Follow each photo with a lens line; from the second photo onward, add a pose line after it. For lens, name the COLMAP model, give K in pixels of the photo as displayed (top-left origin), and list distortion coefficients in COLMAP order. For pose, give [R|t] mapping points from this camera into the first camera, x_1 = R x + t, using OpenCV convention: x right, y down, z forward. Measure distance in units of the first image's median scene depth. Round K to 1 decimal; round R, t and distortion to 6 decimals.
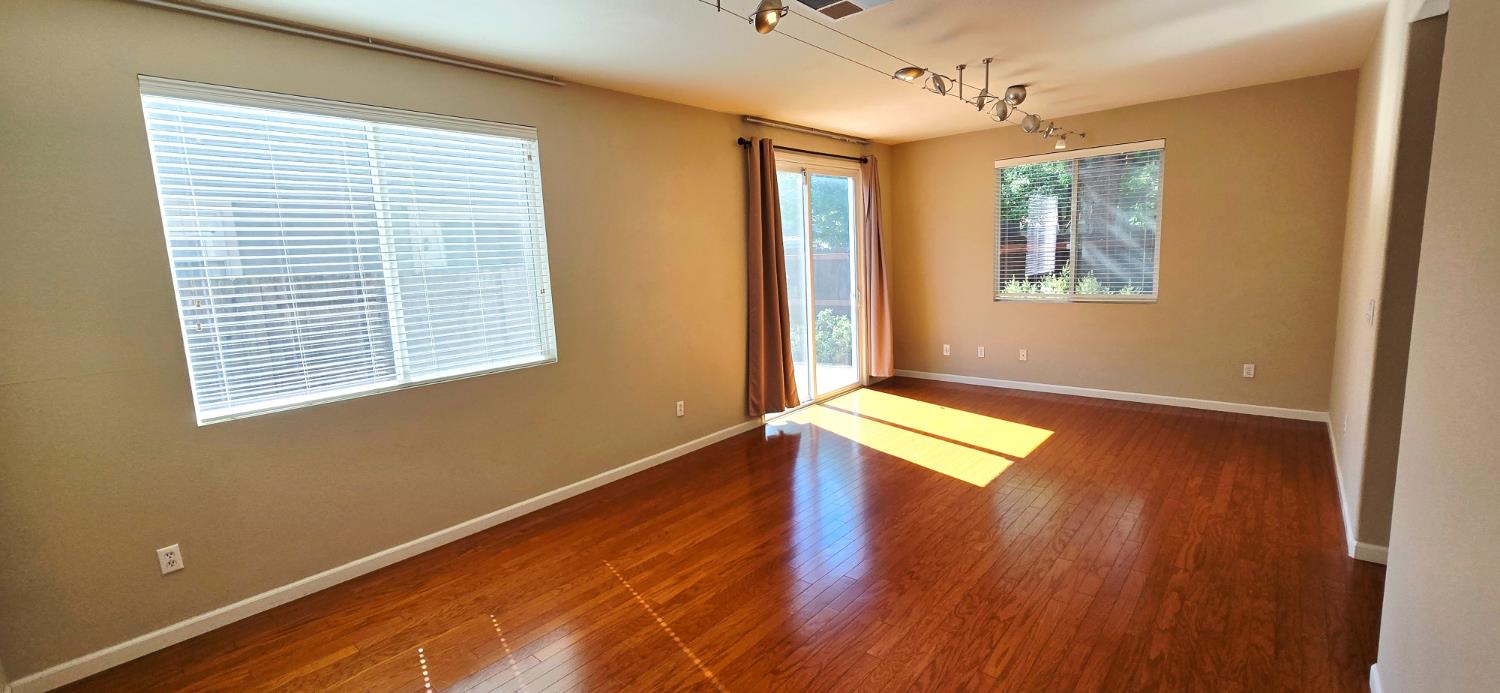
lens RADIAL K [[615.4, 0, 752.0], [0, 615.4, 343.2], [0, 0, 1]] dist [-0.001604, 0.000537]
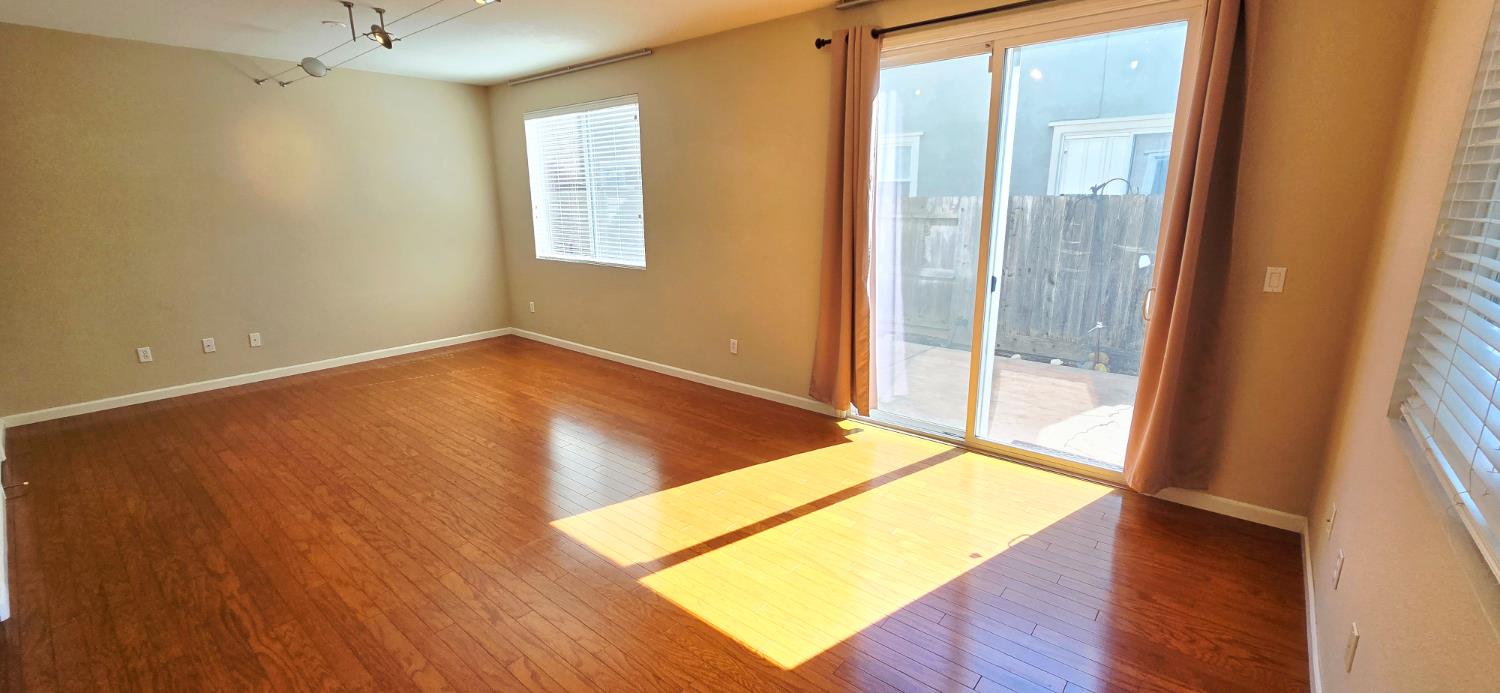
lens RADIAL K [[615.4, 0, 758.2], [0, 615.4, 353.7], [0, 0, 1]] dist [-0.001604, 0.000537]
pose [[0.018343, 0.291780, -0.956310, 1.315673], [-0.137454, 0.948125, 0.286646, -0.275732], [0.990338, 0.126190, 0.057498, 1.492384]]
